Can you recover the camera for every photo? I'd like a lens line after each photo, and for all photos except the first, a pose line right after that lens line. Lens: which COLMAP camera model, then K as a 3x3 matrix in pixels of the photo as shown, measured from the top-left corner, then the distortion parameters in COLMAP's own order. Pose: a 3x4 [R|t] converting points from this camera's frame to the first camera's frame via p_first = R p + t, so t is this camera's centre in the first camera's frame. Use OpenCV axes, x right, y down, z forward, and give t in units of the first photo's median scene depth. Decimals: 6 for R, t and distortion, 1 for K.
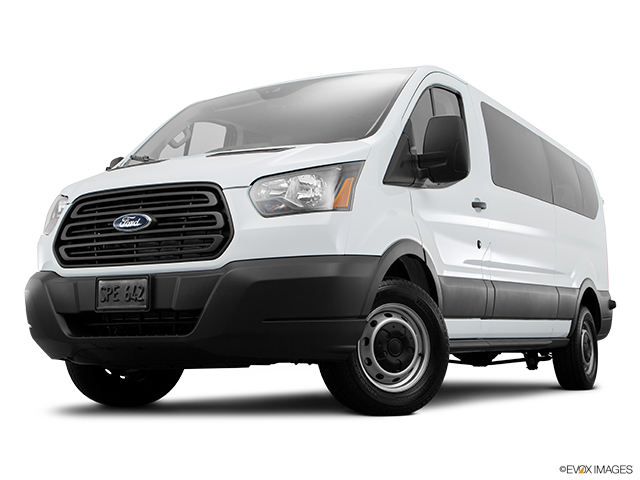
lens RADIAL K [[1017.7, 0, 316.0], [0, 1017.7, 236.0], [0, 0, 1]] dist [0.008179, 0.000000]
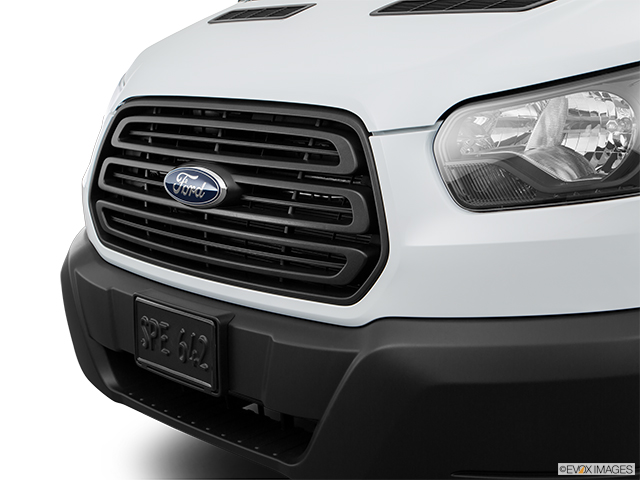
lens RADIAL K [[1135.5, 0, 320.3], [0, 1135.5, 242.4], [0, 0, 1]] dist [0.039615, 0.000000]
pose [[0.943176, 0.056611, -0.327437, 0.040602], [0.039525, 0.959273, 0.279701, -0.124684], [0.329935, -0.276750, 0.902526, 0.523459]]
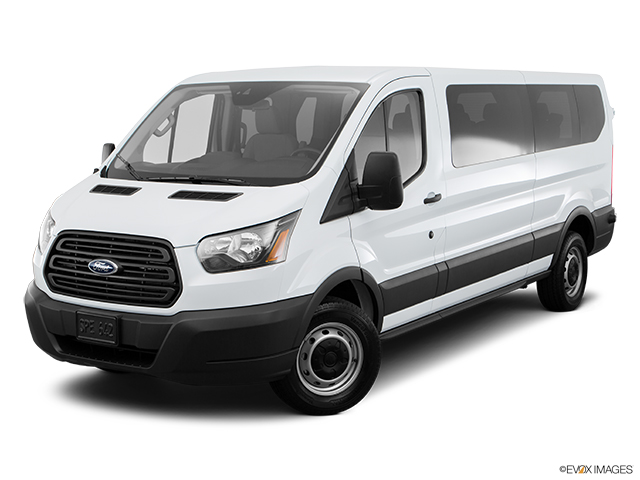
lens RADIAL K [[1135.5, 0, 321.3], [0, 1135.5, 246.2], [0, 0, 1]] dist [0.039615, 0.000000]
pose [[0.996461, 0.014928, -0.082719, 0.176591], [0.005767, 0.969644, 0.244454, -0.345740], [0.083857, -0.244066, 0.966126, -0.250826]]
